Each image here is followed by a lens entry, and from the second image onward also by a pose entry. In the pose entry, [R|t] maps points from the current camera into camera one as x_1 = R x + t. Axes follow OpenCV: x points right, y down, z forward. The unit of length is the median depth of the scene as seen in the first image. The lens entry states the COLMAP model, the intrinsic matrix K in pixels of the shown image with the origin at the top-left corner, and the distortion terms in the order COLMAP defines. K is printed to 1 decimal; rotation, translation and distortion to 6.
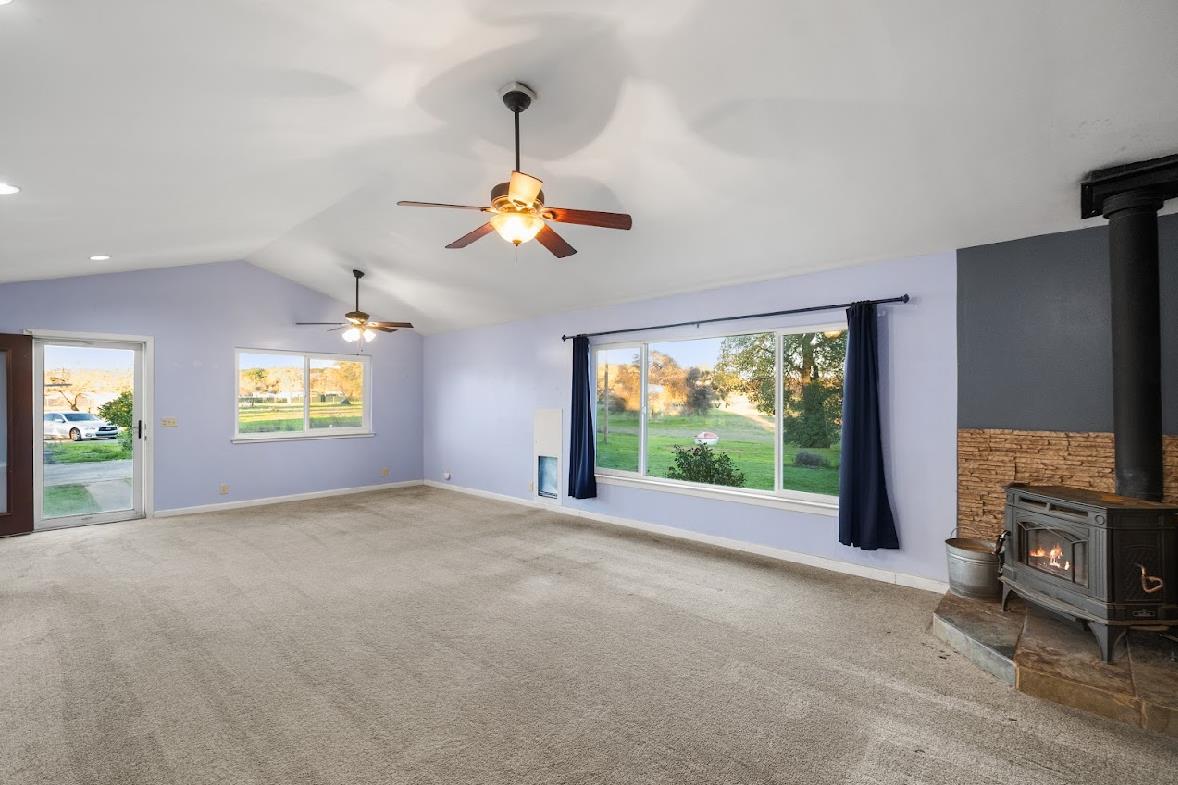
lens RADIAL K [[524.4, 0, 589.0], [0, 524.4, 392.5], [0, 0, 1]] dist [-0.002392, -0.000378]
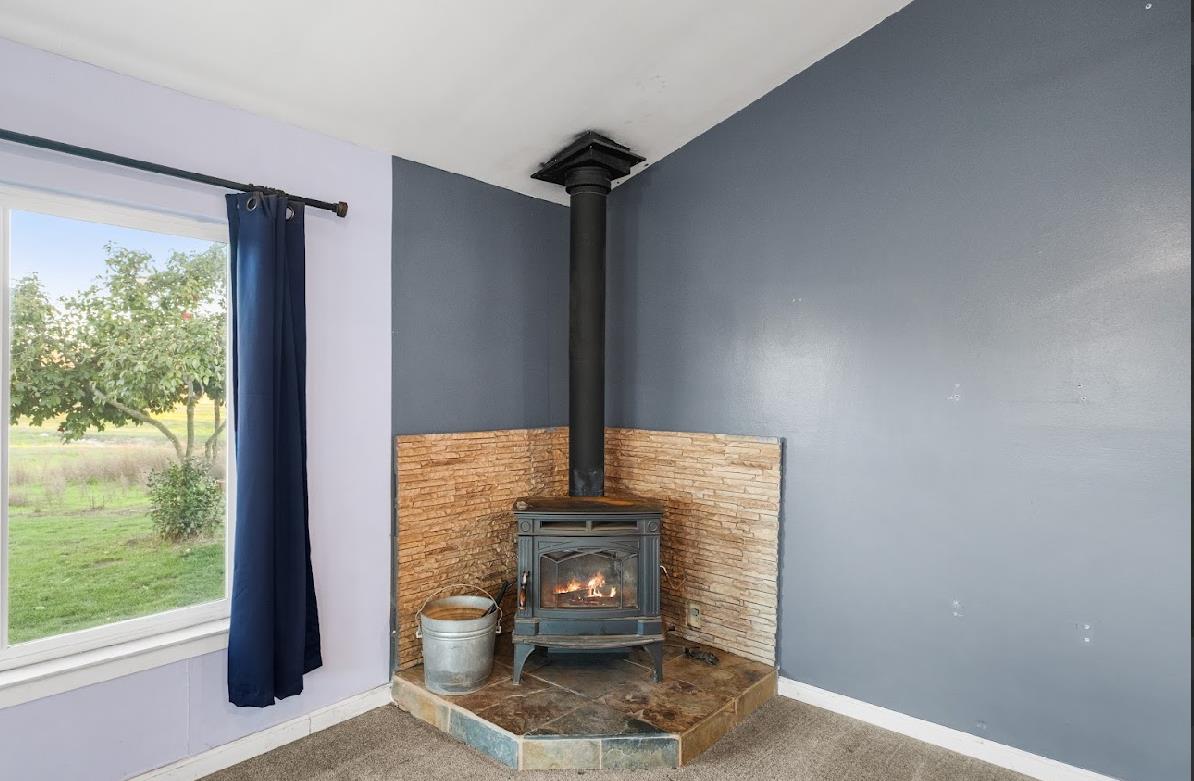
lens RADIAL K [[662.1, 0, 597.0], [0, 662.1, 390.5], [0, 0, 1]] dist [-0.001085, -0.000109]
pose [[-0.021507, 0.001616, 0.999767, -0.118656], [-0.017703, 0.999841, -0.001997, 0.010963], [-0.999612, -0.017741, -0.021475, 0.858286]]
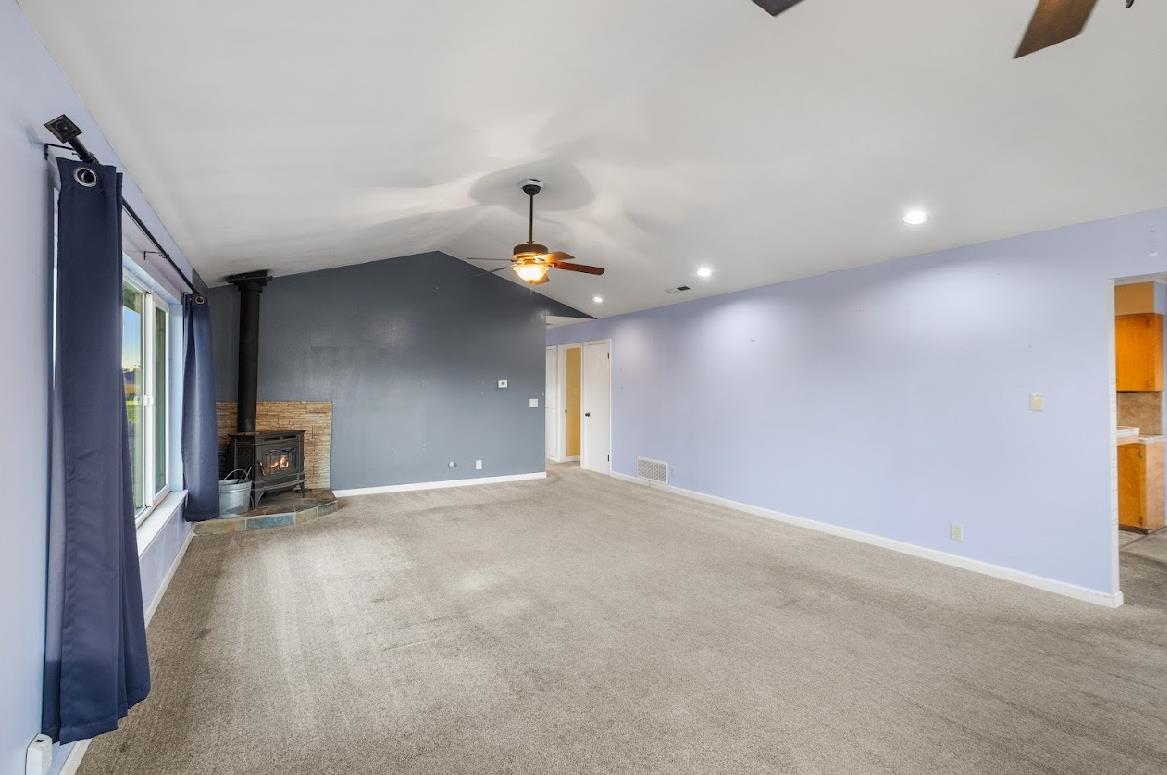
lens RADIAL K [[519.5, 0, 583.5], [0, 519.5, 387.5], [0, 0, 1]] dist [-0.002392, -0.000378]
pose [[-0.956086, -0.000816, 0.293084, -0.650569], [-0.005548, 0.999867, -0.015317, 0.045182], [-0.293032, -0.016270, -0.955964, 2.142748]]
